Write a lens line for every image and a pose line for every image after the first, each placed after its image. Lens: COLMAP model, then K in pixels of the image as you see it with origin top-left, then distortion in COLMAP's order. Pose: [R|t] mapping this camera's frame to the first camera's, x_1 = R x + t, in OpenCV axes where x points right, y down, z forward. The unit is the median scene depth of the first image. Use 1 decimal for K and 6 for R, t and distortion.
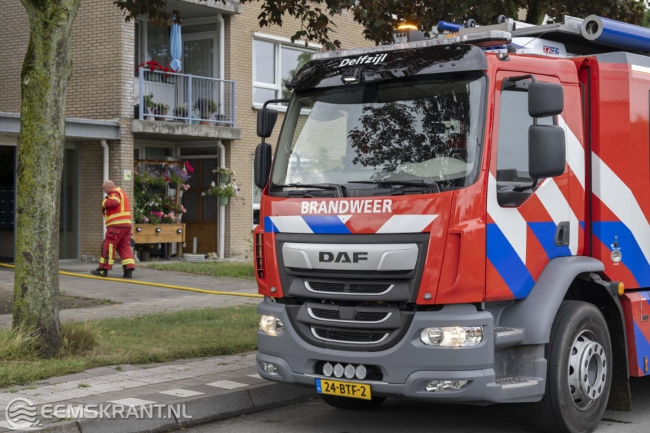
lens RADIAL K [[1177.2, 0, 323.9], [0, 1177.2, 215.8], [0, 0, 1]] dist [-0.089366, 0.000000]
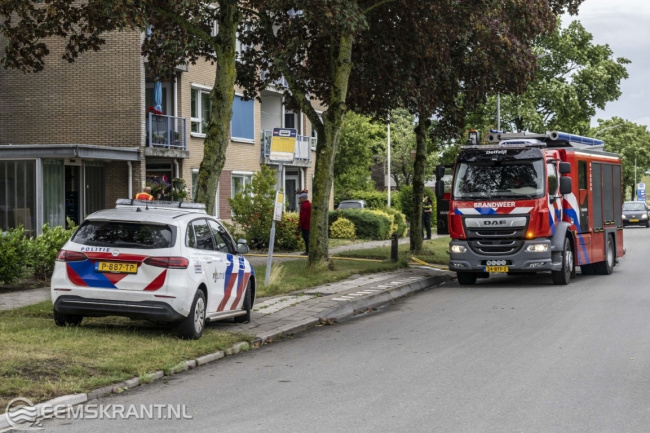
lens RADIAL K [[1272.2, 0, 324.8], [0, 1272.2, 215.6], [0, 0, 1]] dist [-0.099924, 0.000000]
pose [[0.948788, -0.014452, 0.315581, -0.451649], [0.013195, 0.999894, 0.006121, -0.001949], [-0.315636, -0.001643, 0.948879, -0.598093]]
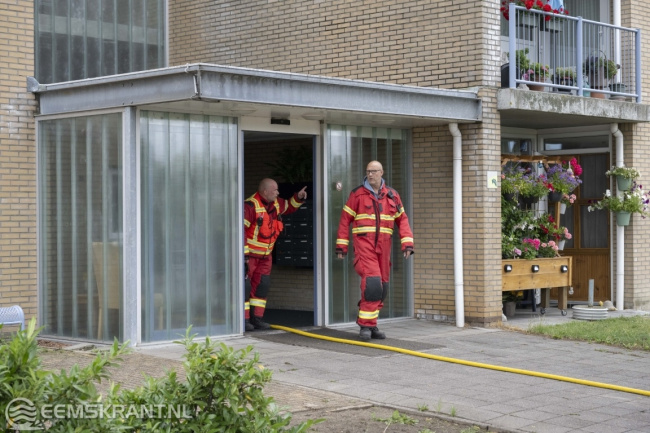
lens RADIAL K [[1253.4, 0, 325.4], [0, 1253.4, 218.0], [0, 0, 1]] dist [0.024871, 0.000000]
pose [[0.982656, -0.009650, -0.185188, -0.129844], [0.008511, 0.999940, -0.006944, -0.011003], [0.185244, 0.005247, 0.982679, 0.338417]]
